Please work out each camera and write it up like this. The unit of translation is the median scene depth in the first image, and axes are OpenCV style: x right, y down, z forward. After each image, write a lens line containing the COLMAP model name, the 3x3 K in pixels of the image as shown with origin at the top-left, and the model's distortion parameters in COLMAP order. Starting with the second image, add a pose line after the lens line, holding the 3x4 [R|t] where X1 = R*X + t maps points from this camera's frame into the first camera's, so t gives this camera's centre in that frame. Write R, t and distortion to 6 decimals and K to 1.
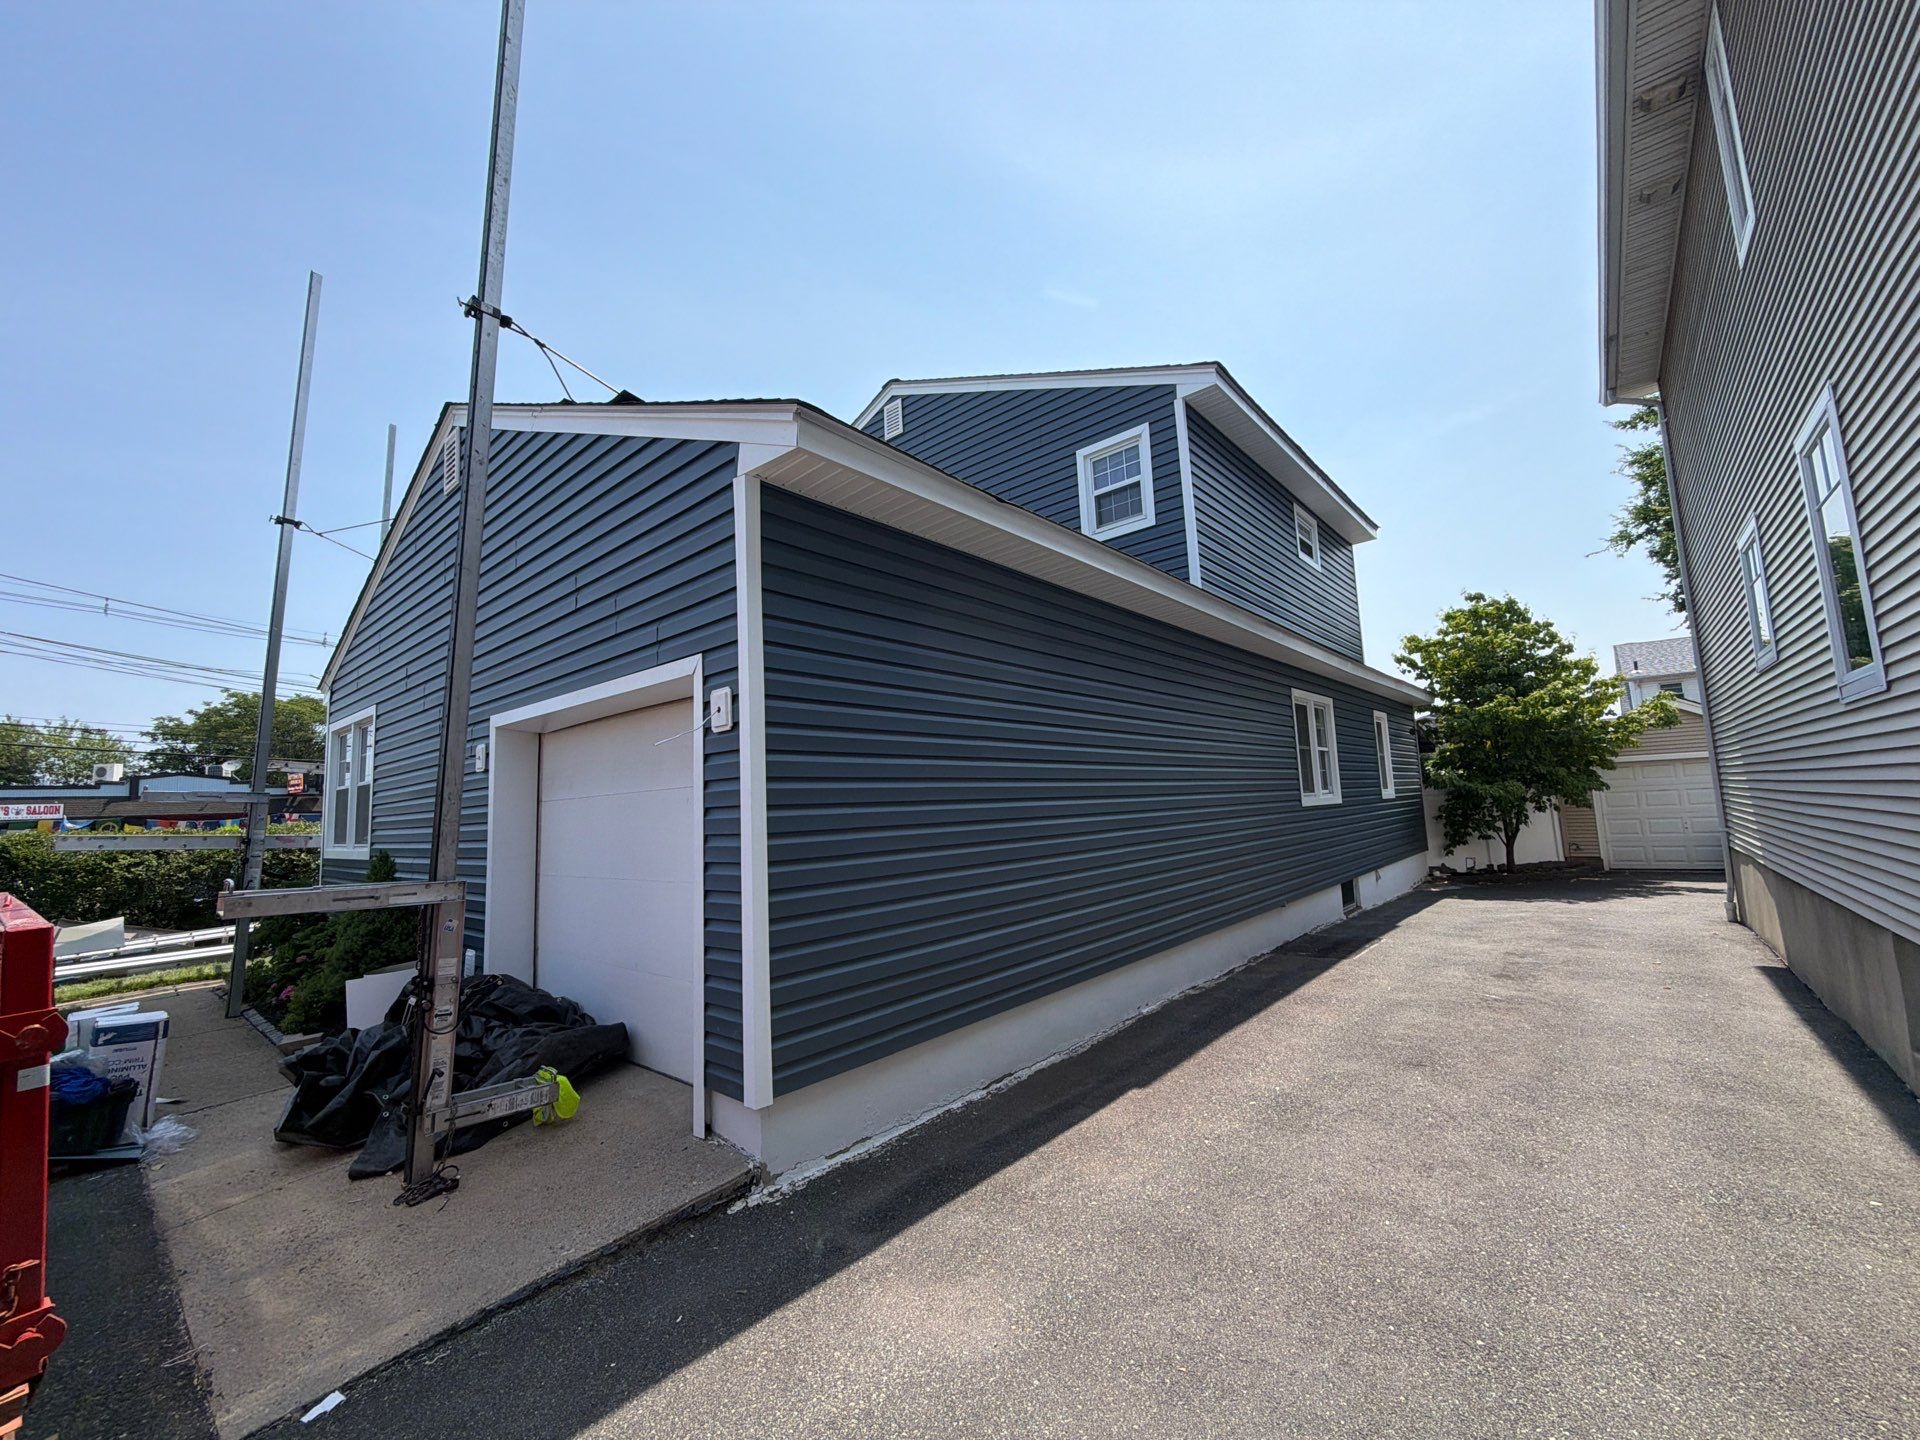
lens RADIAL K [[765.6, 0, 964.7], [0, 765.6, 719.6], [0, 0, 1]] dist [0.004599, -0.000839]
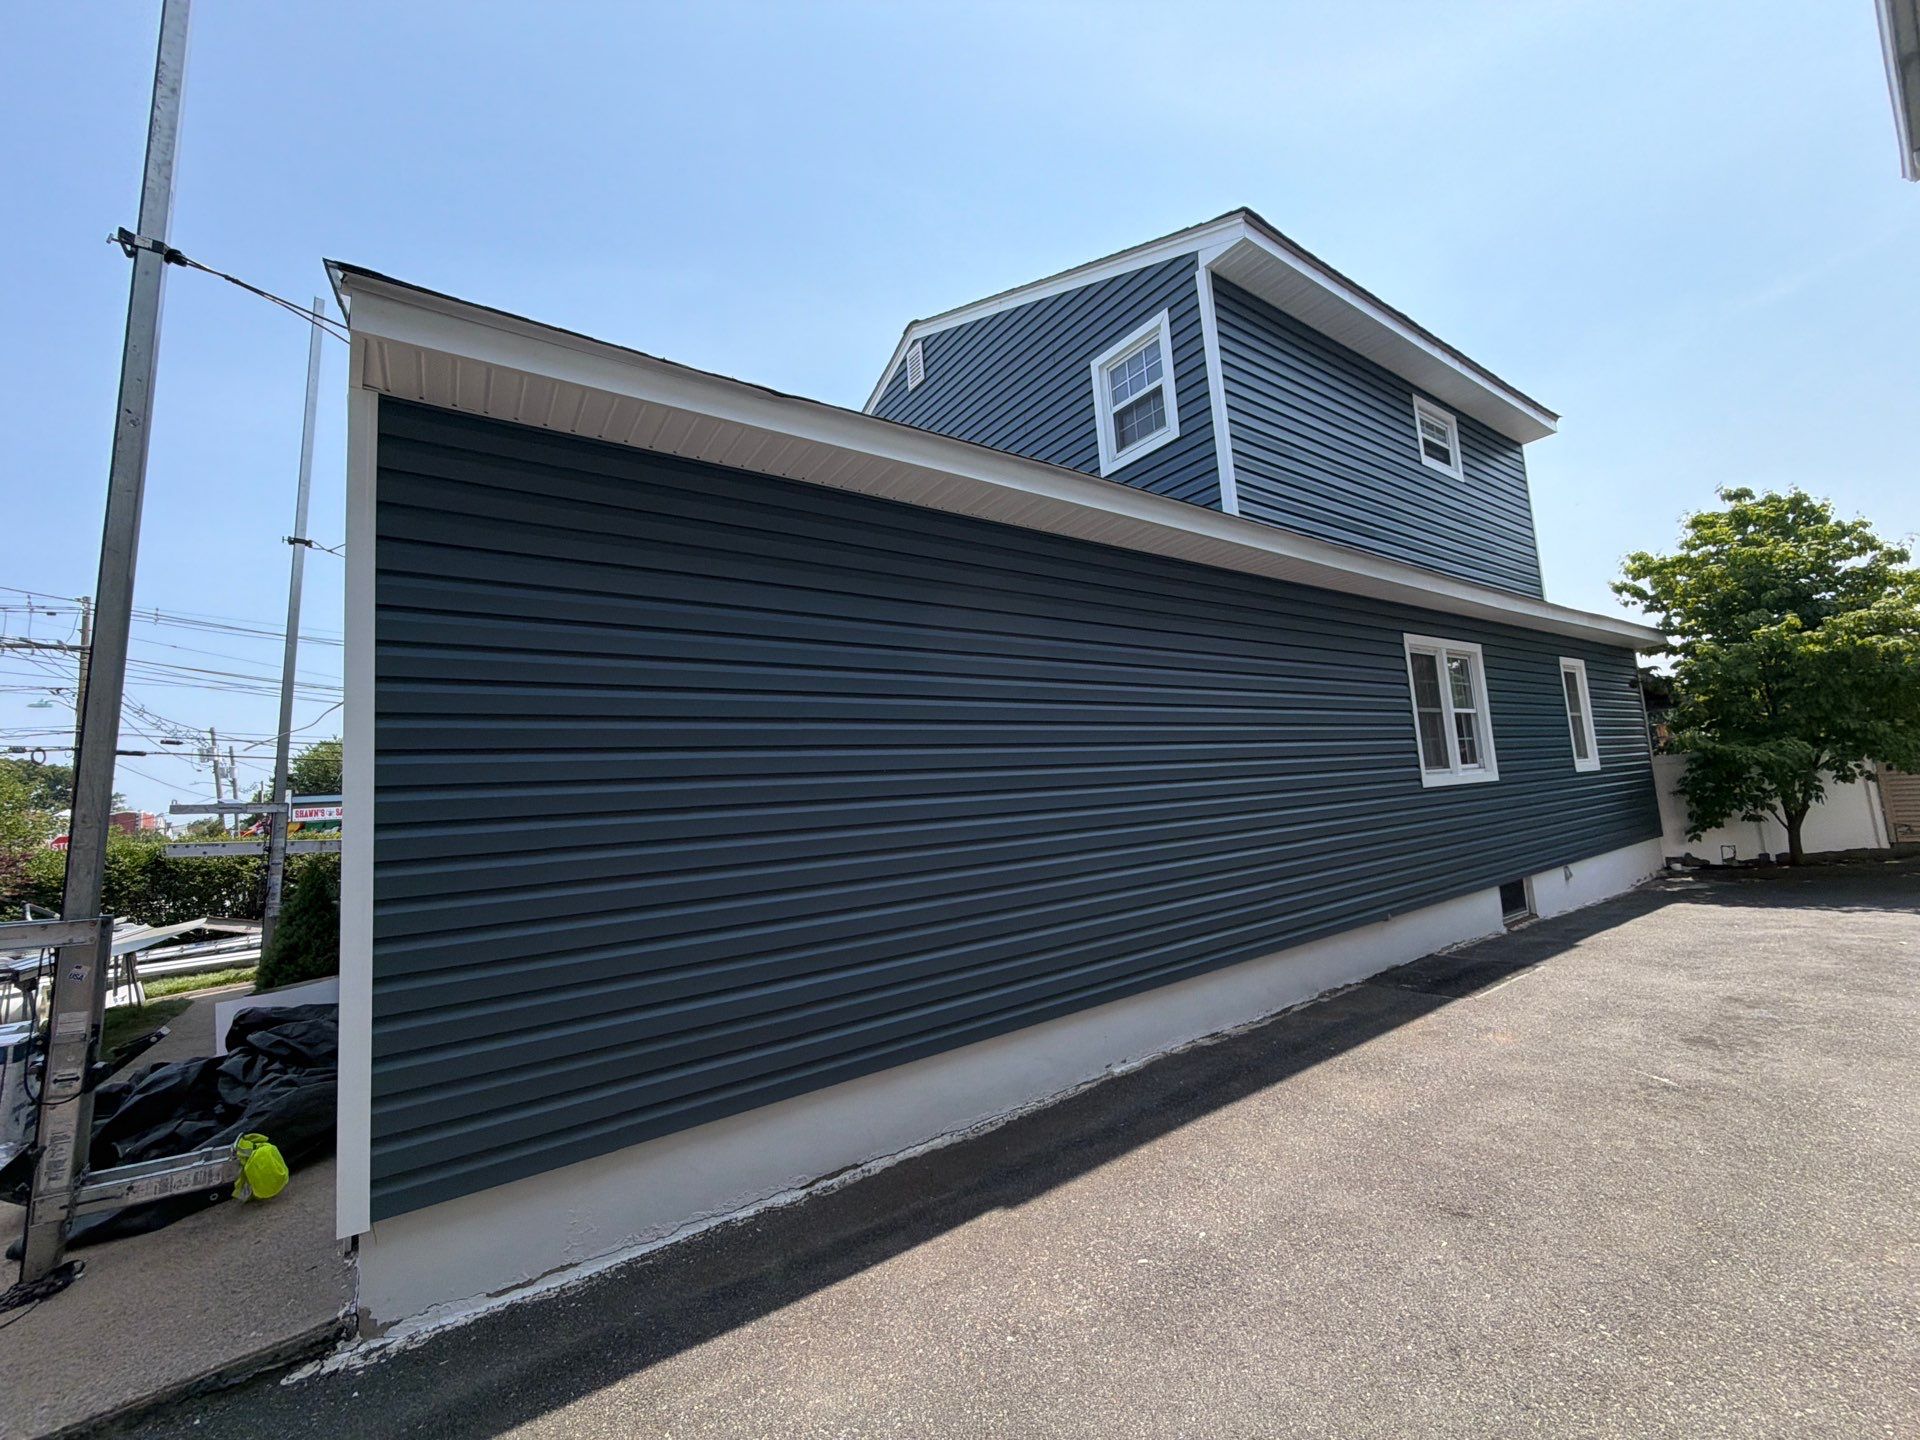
lens RADIAL K [[765.6, 0, 966.6], [0, 765.6, 719.1], [0, 0, 1]] dist [0.004599, -0.000839]
pose [[0.971044, -0.046732, -0.234286, 0.227443], [0.051766, 0.998541, 0.015381, 0.012833], [0.233225, -0.027064, 0.972046, 0.193758]]
